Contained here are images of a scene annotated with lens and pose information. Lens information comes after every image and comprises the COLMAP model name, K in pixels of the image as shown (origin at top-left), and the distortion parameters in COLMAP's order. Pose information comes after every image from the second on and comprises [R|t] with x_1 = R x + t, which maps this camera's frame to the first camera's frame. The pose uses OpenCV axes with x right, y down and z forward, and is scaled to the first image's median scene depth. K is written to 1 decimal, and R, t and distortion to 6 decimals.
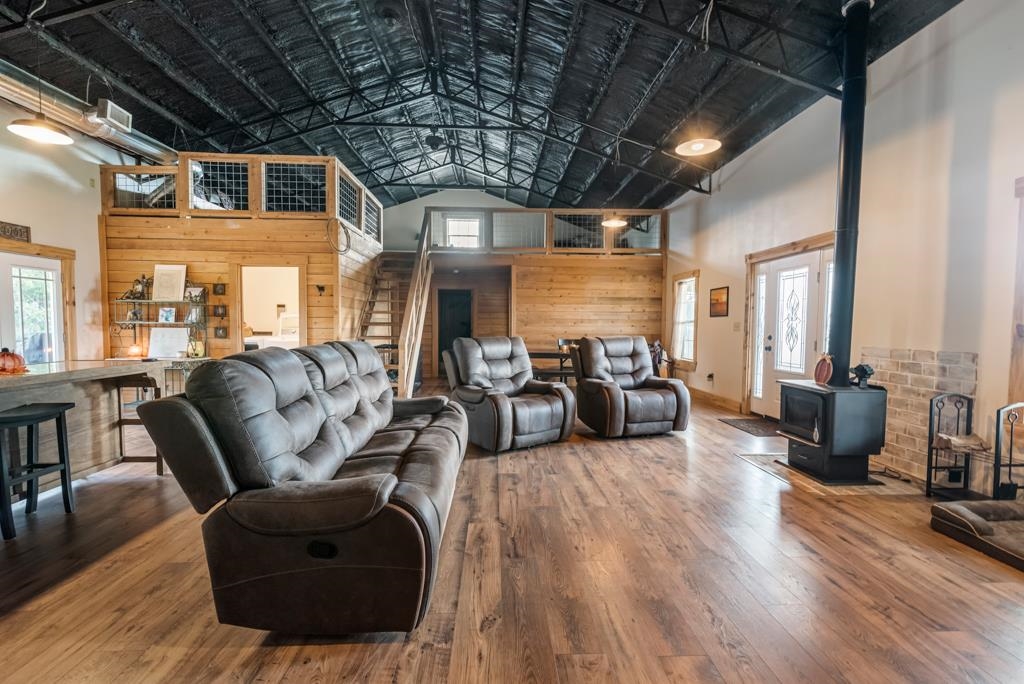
lens RADIAL K [[451.7, 0, 513.5], [0, 451.7, 346.9], [0, 0, 1]] dist [-0.000464, -0.000066]
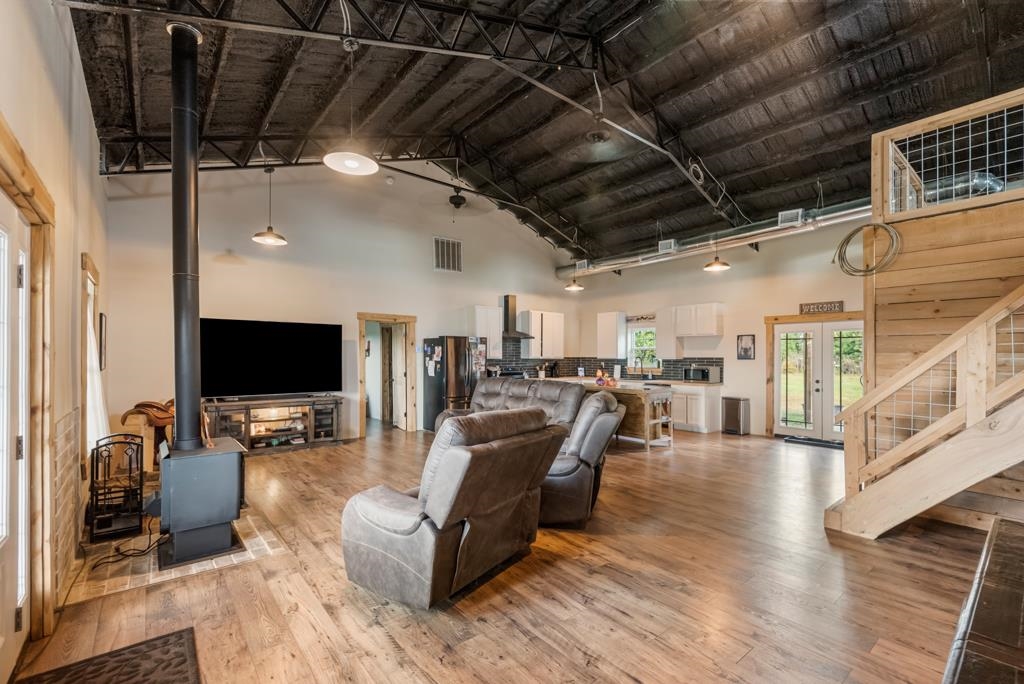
lens RADIAL K [[444.1, 0, 523.0], [0, 444.1, 356.4], [0, 0, 1]] dist [0.001830, 0.000132]
pose [[-0.794201, -0.008197, -0.607599, 0.445122], [-0.037492, 0.998665, 0.035534, -0.090105], [0.606497, 0.051001, -0.793448, 1.253398]]
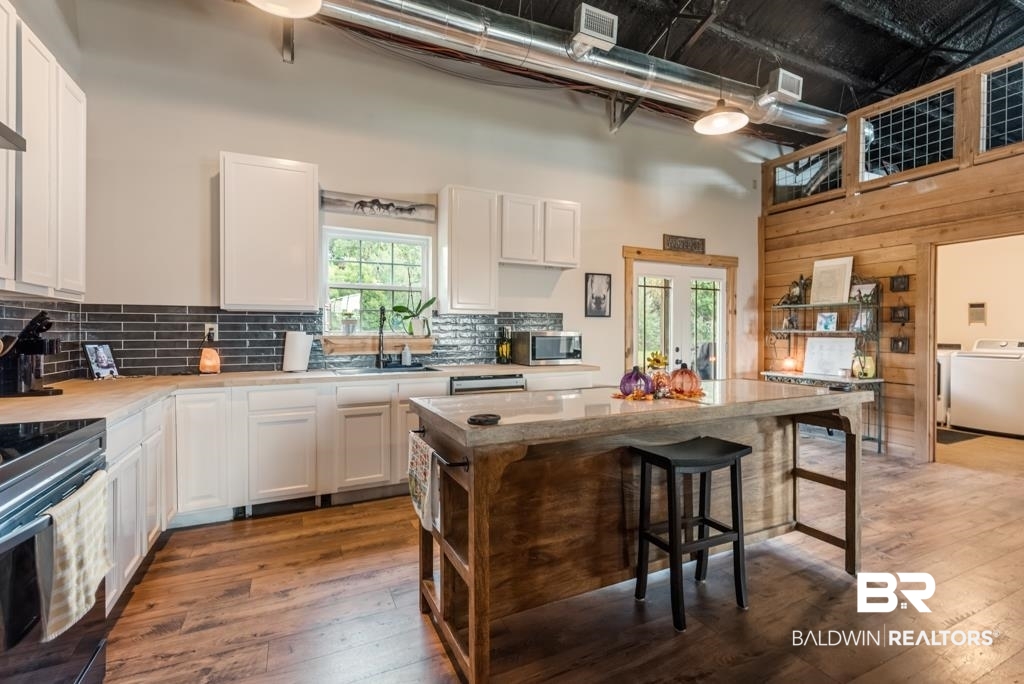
lens RADIAL K [[473.6, 0, 527.4], [0, 473.6, 333.8], [0, 0, 1]] dist [0.002438, 0.000362]
pose [[0.396771, -0.001603, -0.917916, -0.205445], [-0.043517, 0.998841, -0.020555, -0.008964], [0.916886, 0.048101, 0.396241, 0.180424]]
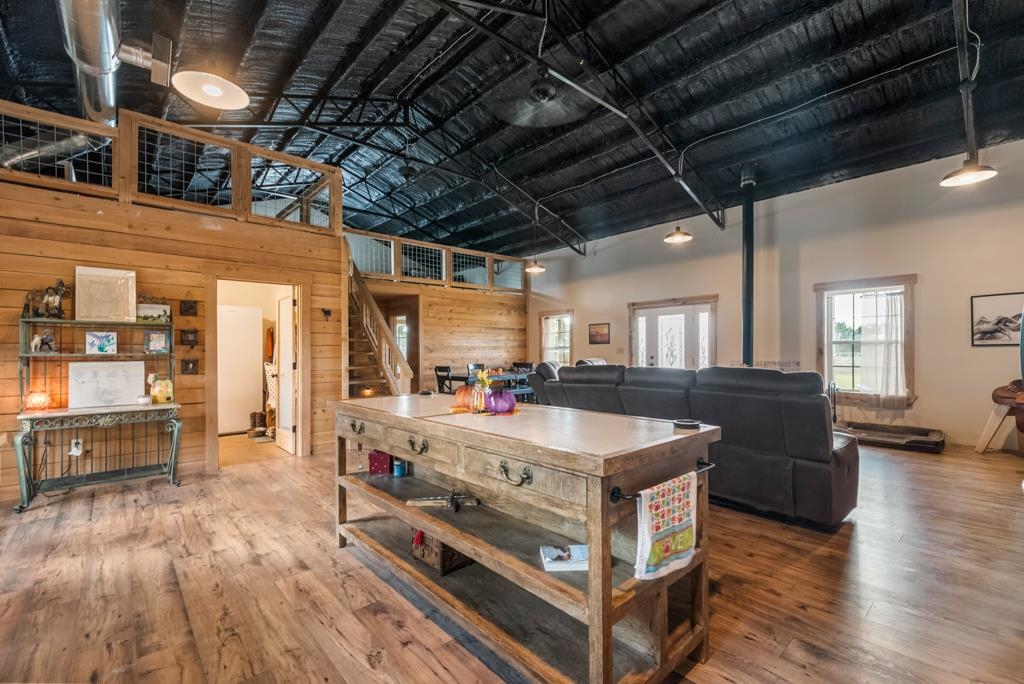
lens RADIAL K [[451.7, 0, 513.5], [0, 451.7, 346.9], [0, 0, 1]] dist [-0.000464, -0.000066]
pose [[0.774046, -0.005187, 0.633108, -0.716303], [0.043383, 0.998051, -0.044865, -0.008377], [-0.631641, 0.062194, 0.772762, 0.102398]]
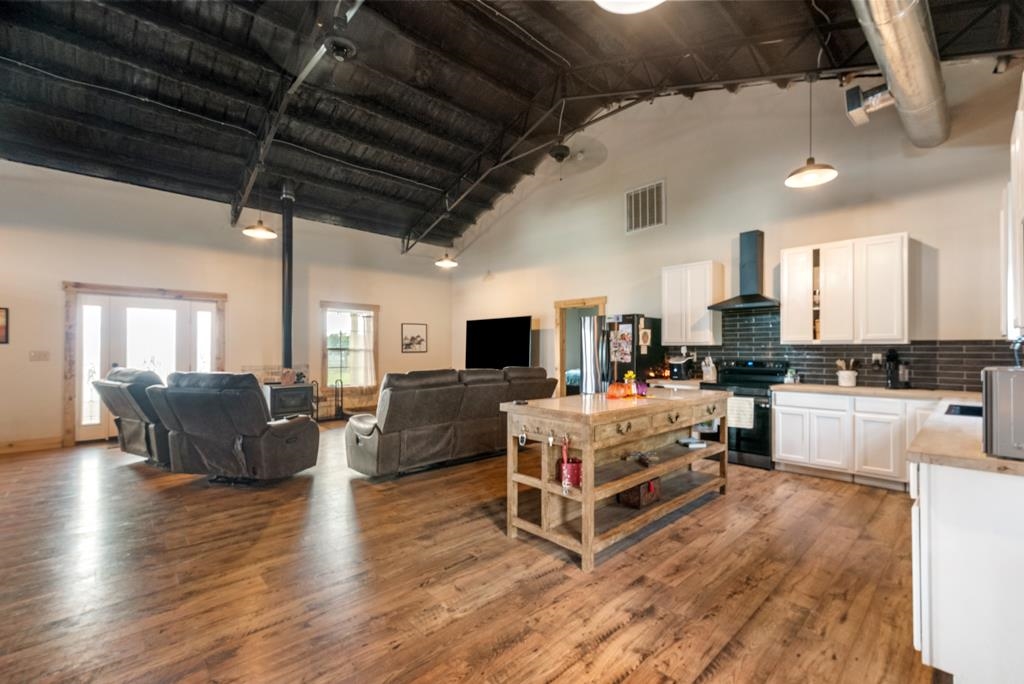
lens RADIAL K [[435.7, 0, 522.5], [0, 435.7, 350.5], [0, 0, 1]] dist [-0.000394, -0.000496]
pose [[-0.663830, -0.007514, 0.747846, -0.827553], [0.031493, 0.998782, 0.037991, -0.060482], [-0.747220, 0.048771, -0.662785, 0.893818]]
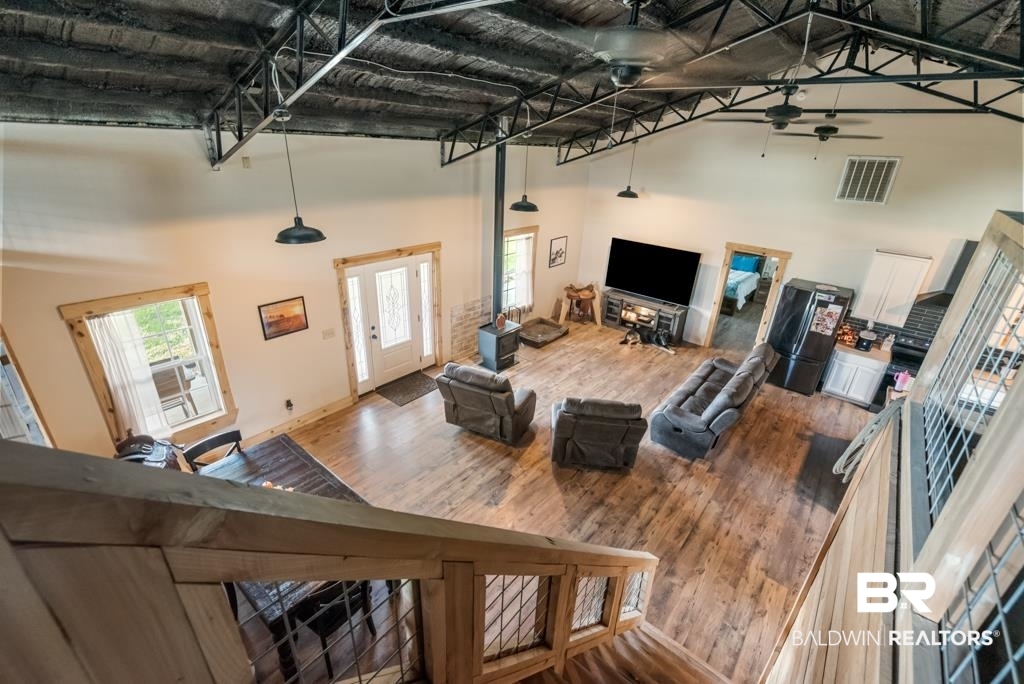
lens RADIAL K [[451.7, 0, 513.5], [0, 451.7, 346.9], [0, 0, 1]] dist [-0.000464, -0.000066]
pose [[-0.738185, -0.319740, 0.594011, -0.383877], [-0.018910, 0.890002, 0.455564, -0.482204], [-0.674333, 0.325058, -0.663033, 1.440153]]
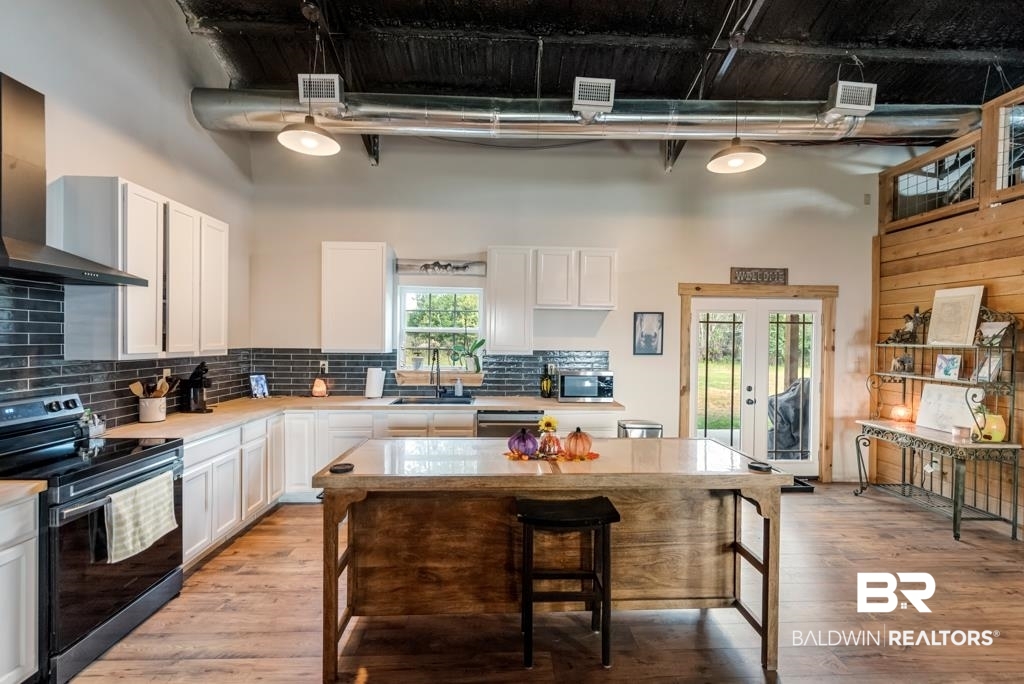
lens RADIAL K [[449.7, 0, 516.8], [0, 449.7, 344.7], [0, 0, 1]] dist [0.001647, 0.000014]
pose [[-0.003362, 0.005409, -0.999980, -0.117273], [-0.060680, 0.998142, 0.005603, -0.066751], [0.998152, 0.060697, -0.003027, 0.380801]]
